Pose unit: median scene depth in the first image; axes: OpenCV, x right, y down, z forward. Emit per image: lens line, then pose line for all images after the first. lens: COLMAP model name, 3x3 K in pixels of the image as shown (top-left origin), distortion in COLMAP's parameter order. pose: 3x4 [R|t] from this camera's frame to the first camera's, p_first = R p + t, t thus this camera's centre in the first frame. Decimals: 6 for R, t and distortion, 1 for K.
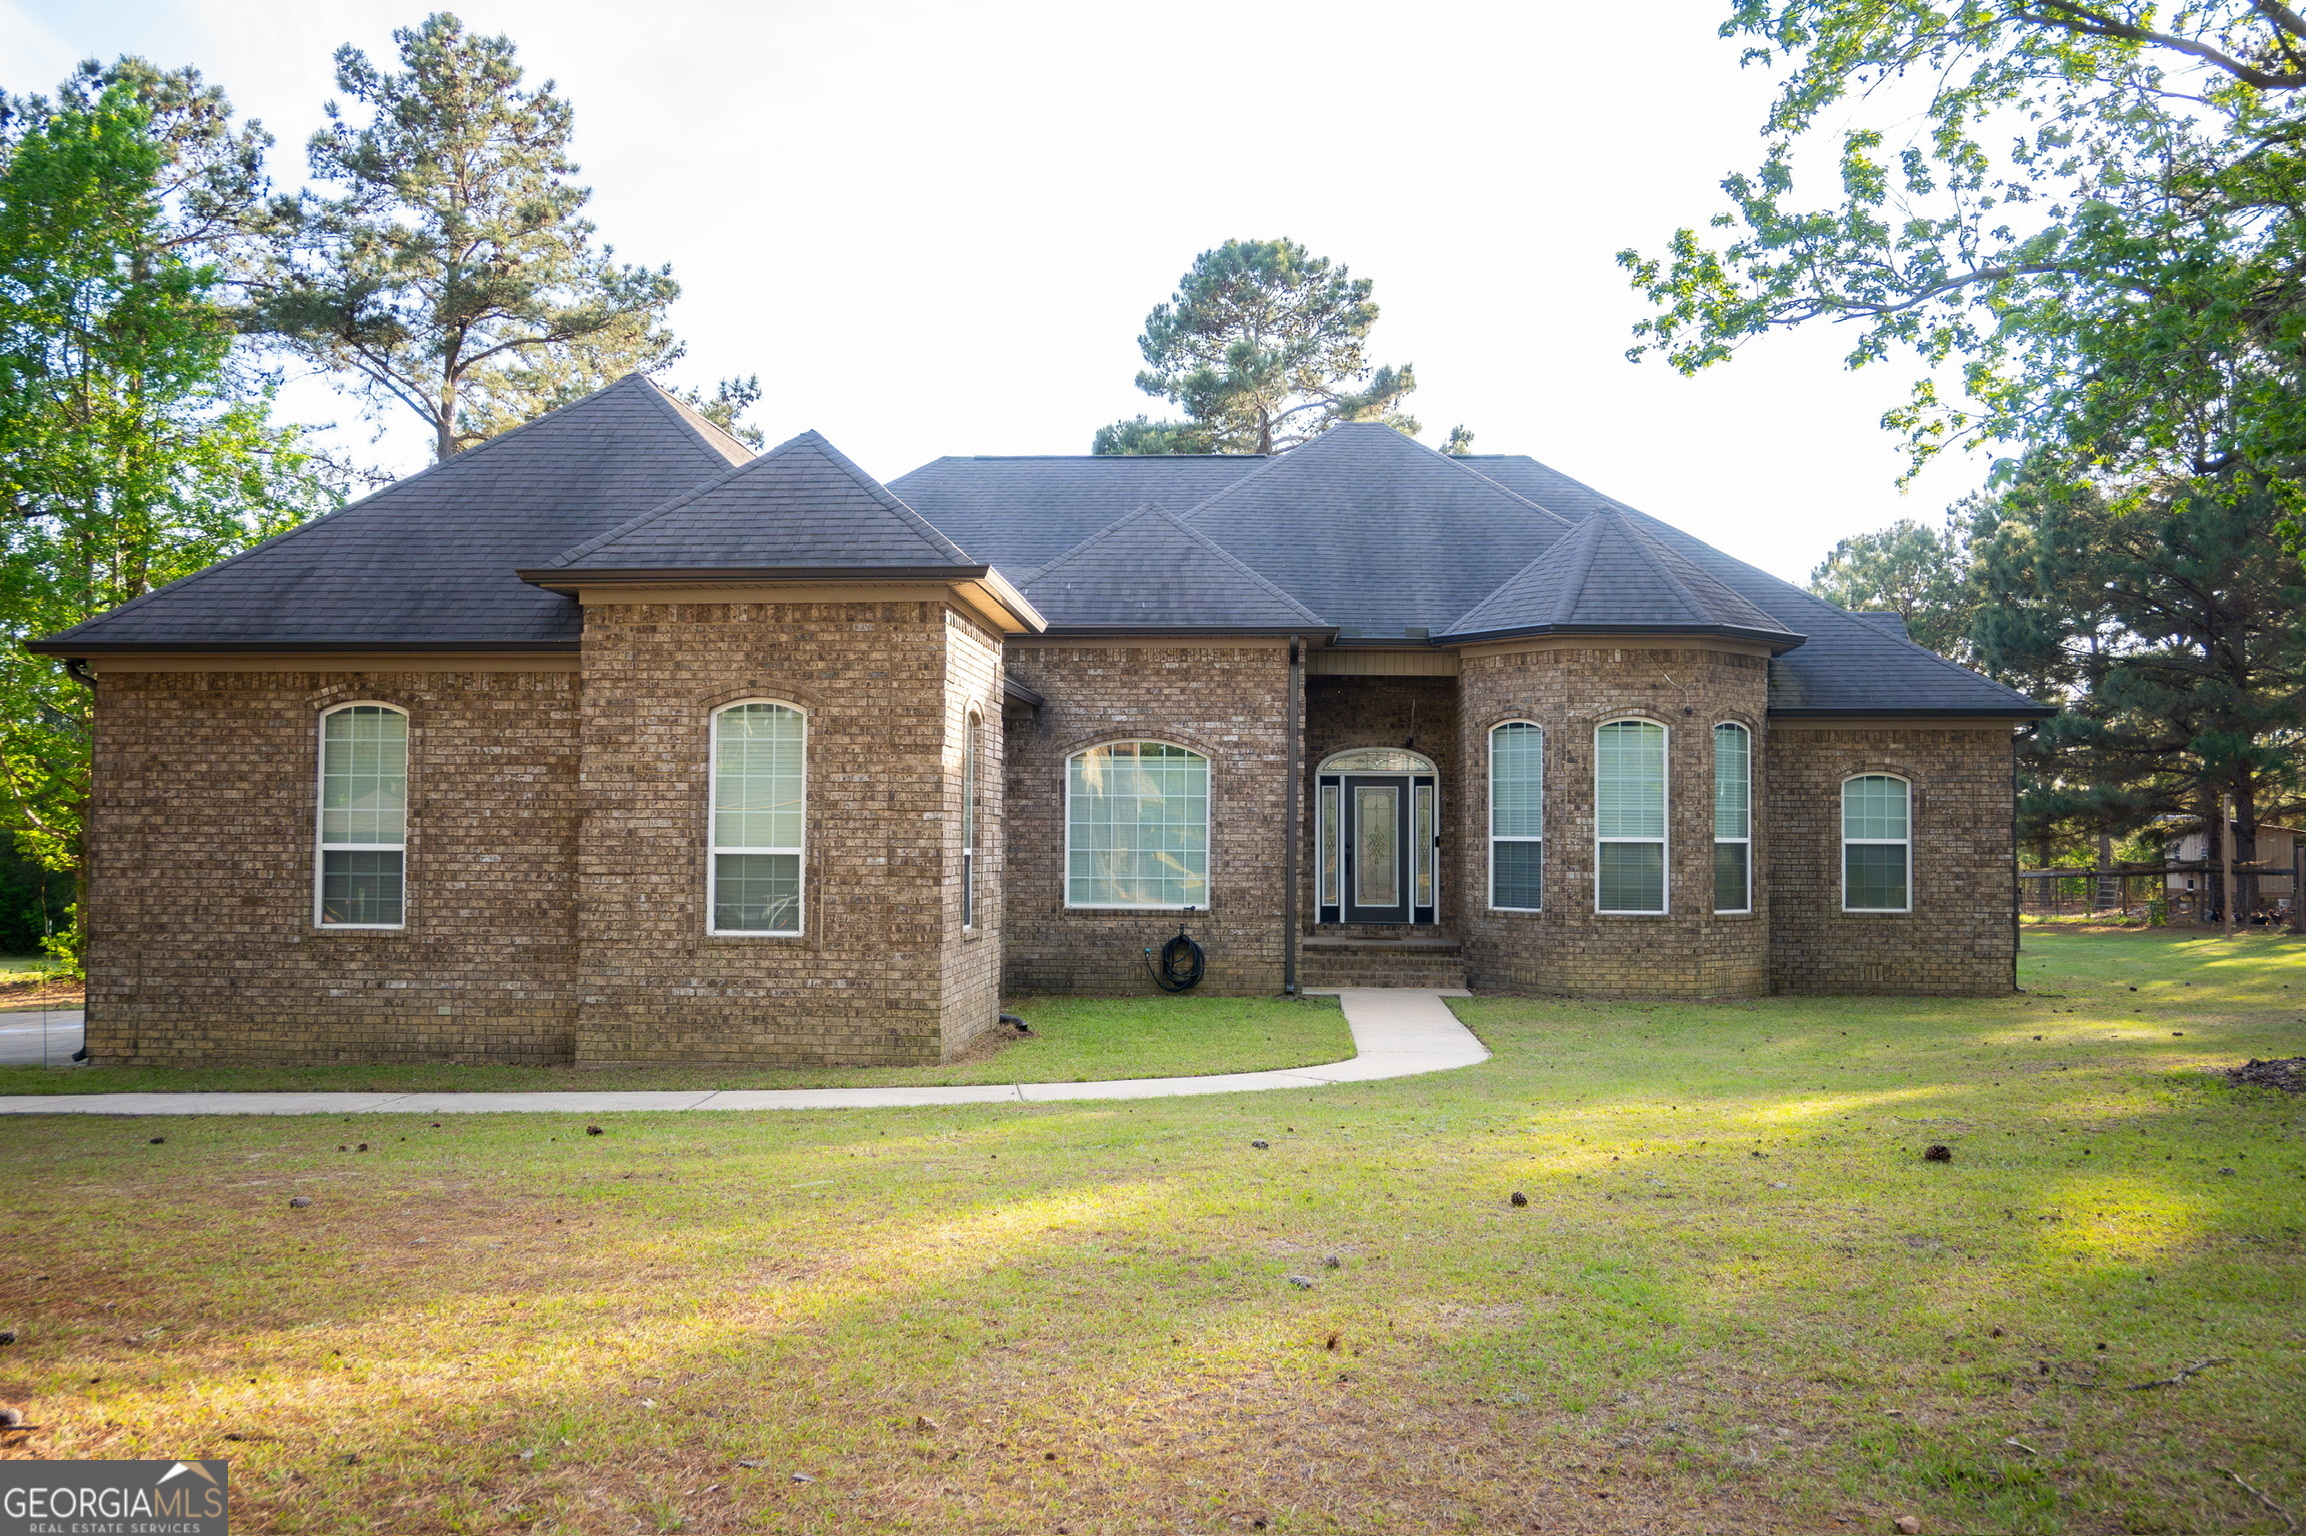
lens RADIAL K [[1958.2, 0, 1170.9], [0, 1958.2, 755.4], [0, 0, 1]] dist [0.002839, -0.006129]
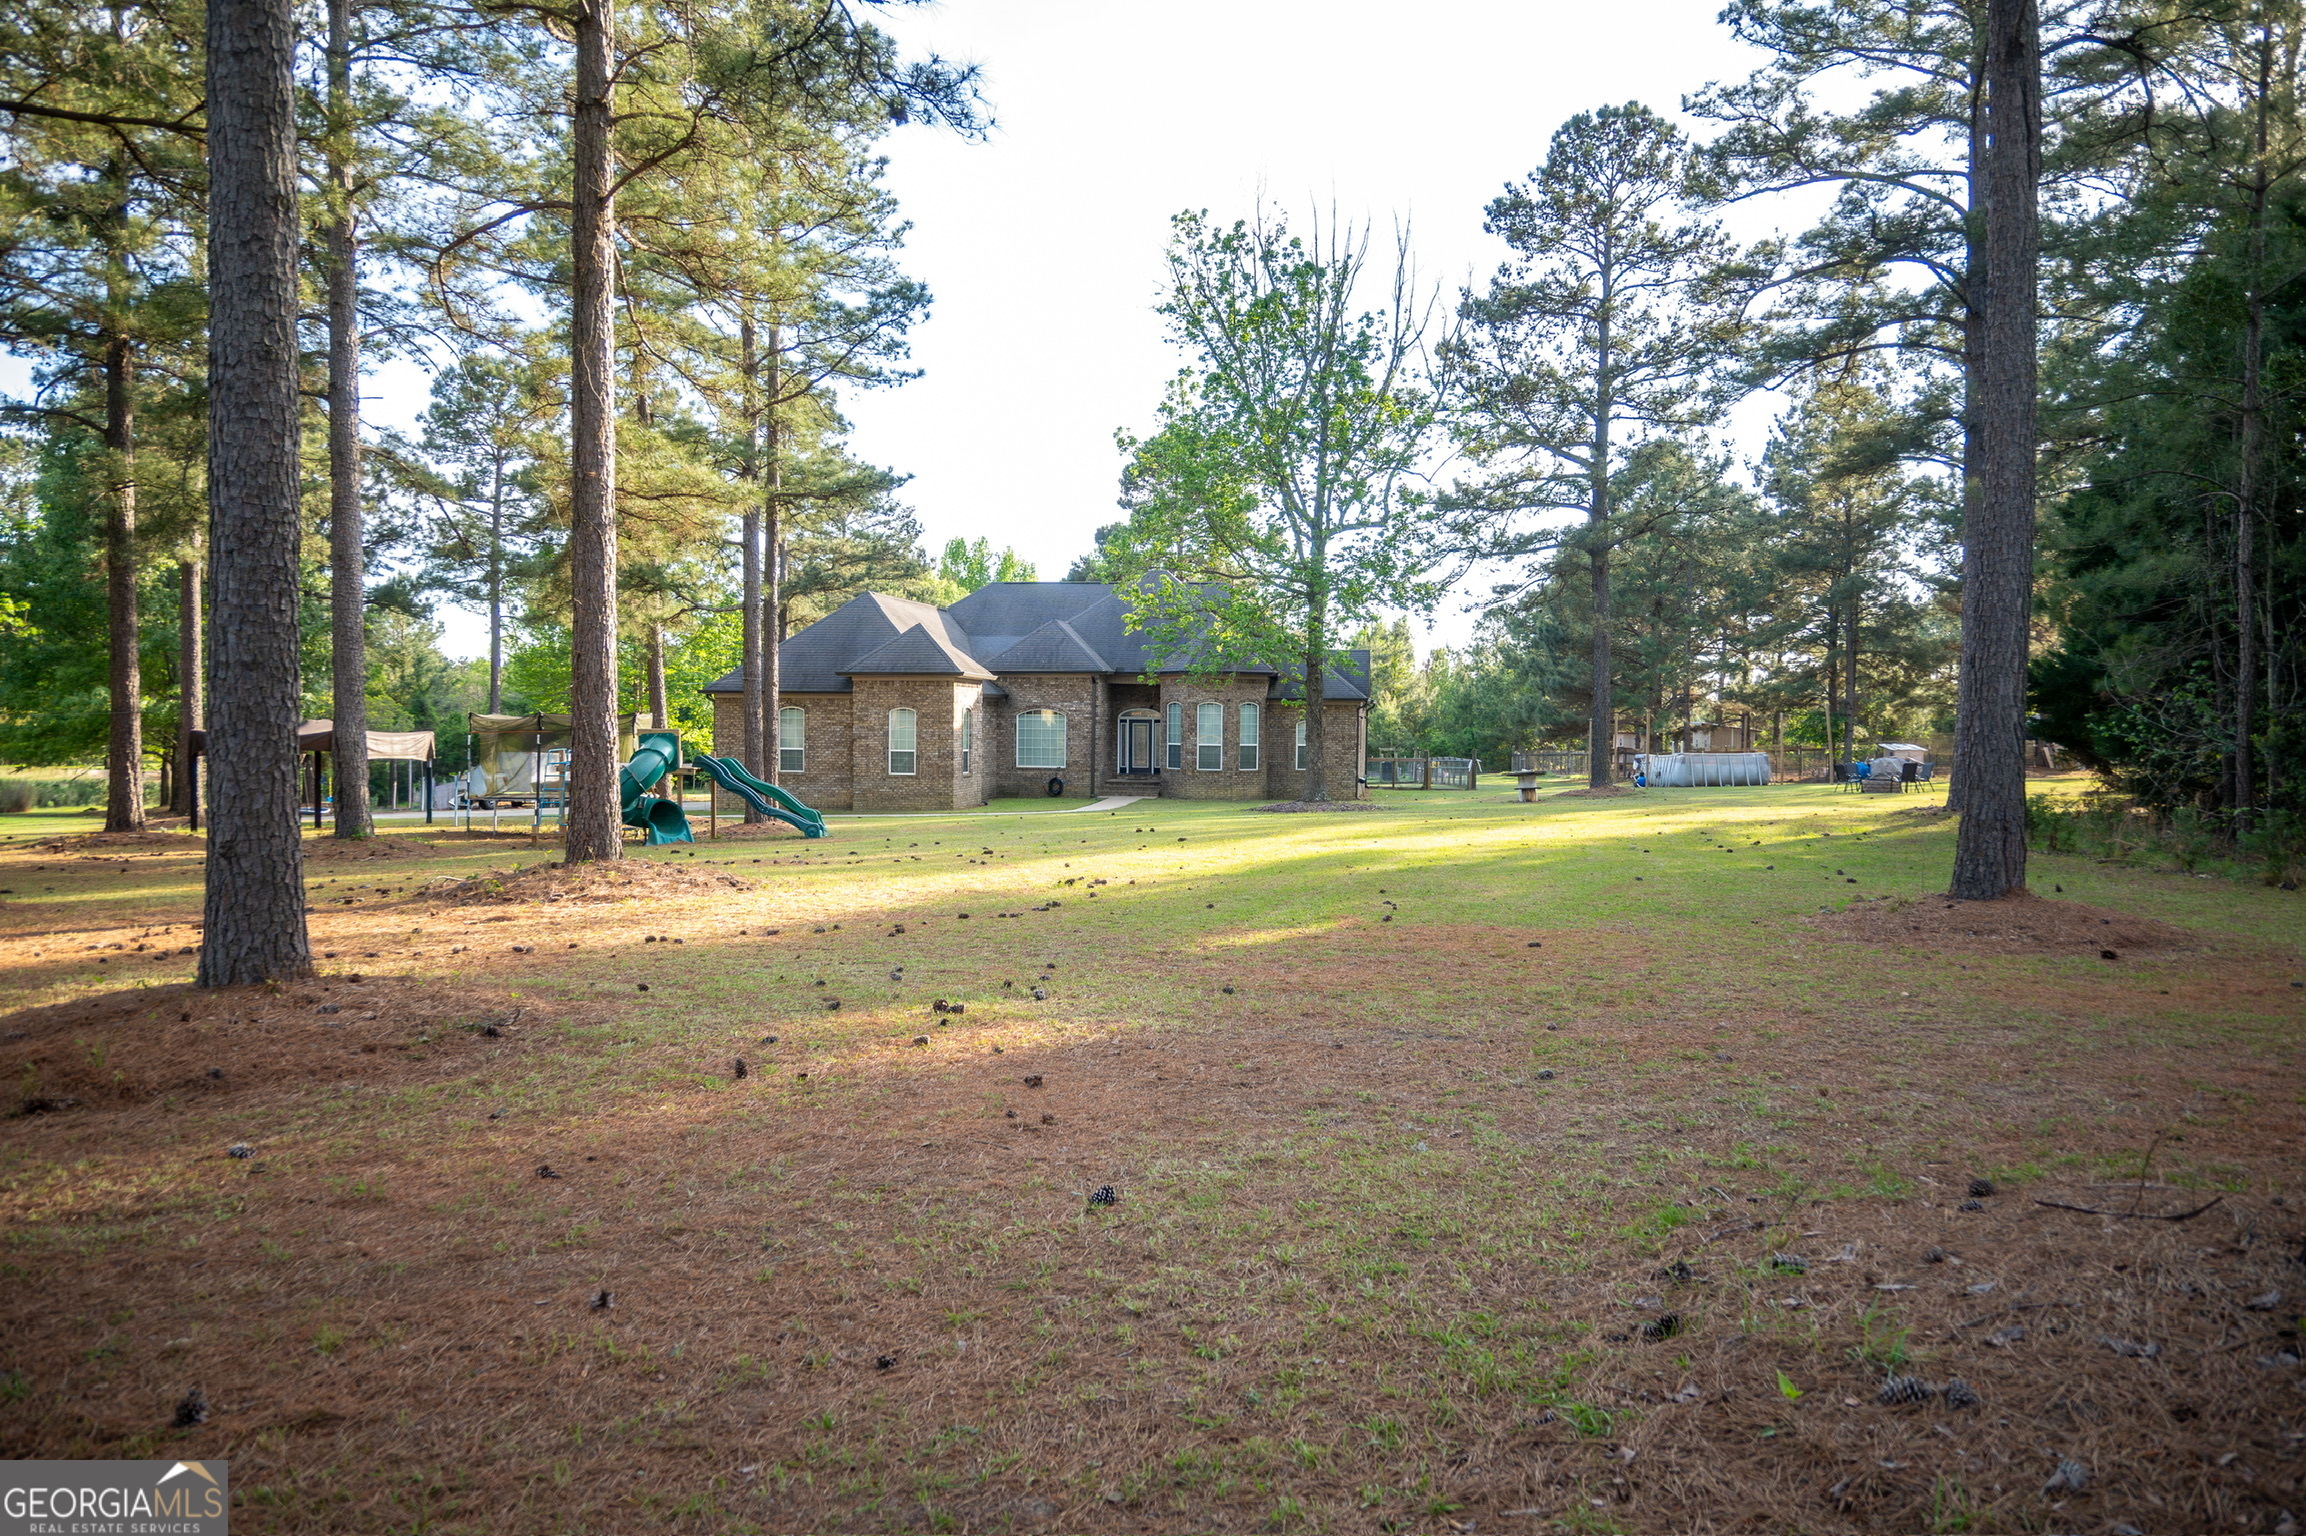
lens RADIAL K [[1609.1, 0, 1158.6], [0, 1609.1, 771.6], [0, 0, 1]] dist [0.003699, 0.000108]
pose [[0.995872, 0.004113, -0.090680, 0.366963], [0.002902, 0.997020, 0.077087, -0.097256], [0.090727, -0.077032, 0.992892, -1.321541]]
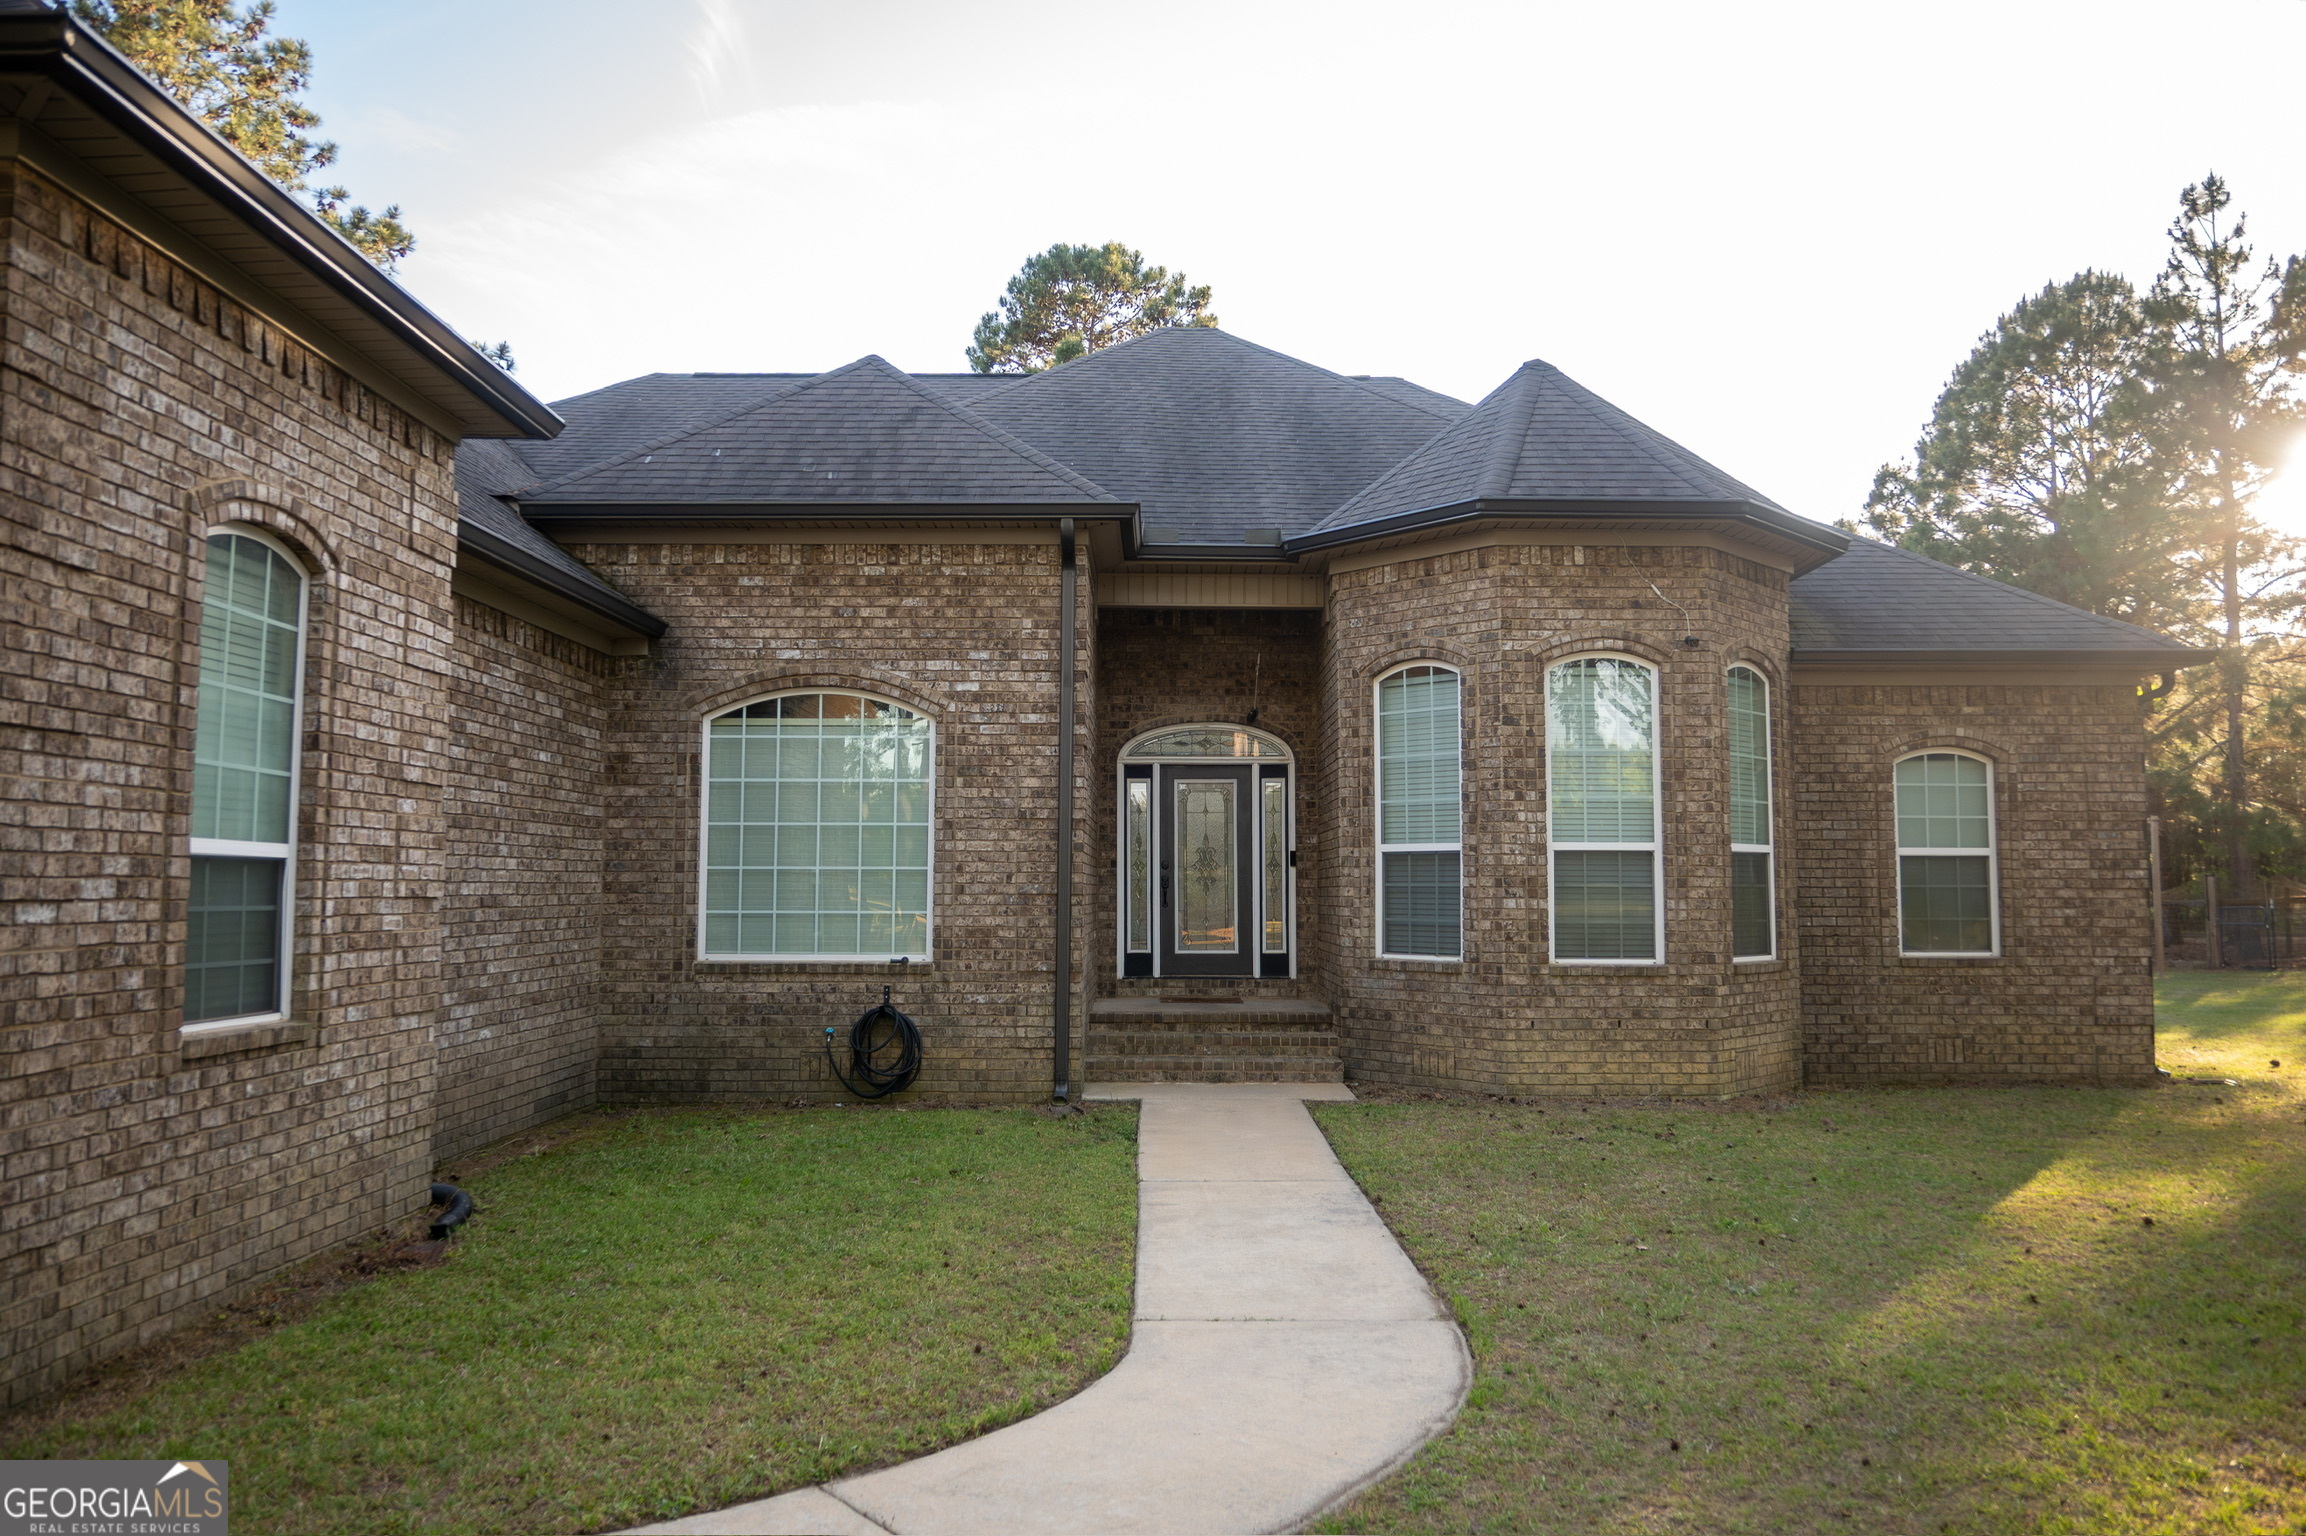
lens RADIAL K [[1566.0, 0, 1153.0], [0, 1566.0, 768.0], [0, 0, 1]] dist [-0.003931, 0.002123]
pose [[0.998273, -0.000591, 0.058745, 0.059920], [0.002600, 0.999414, -0.034130, 0.034185], [-0.058691, 0.034224, 0.997689, 0.498077]]
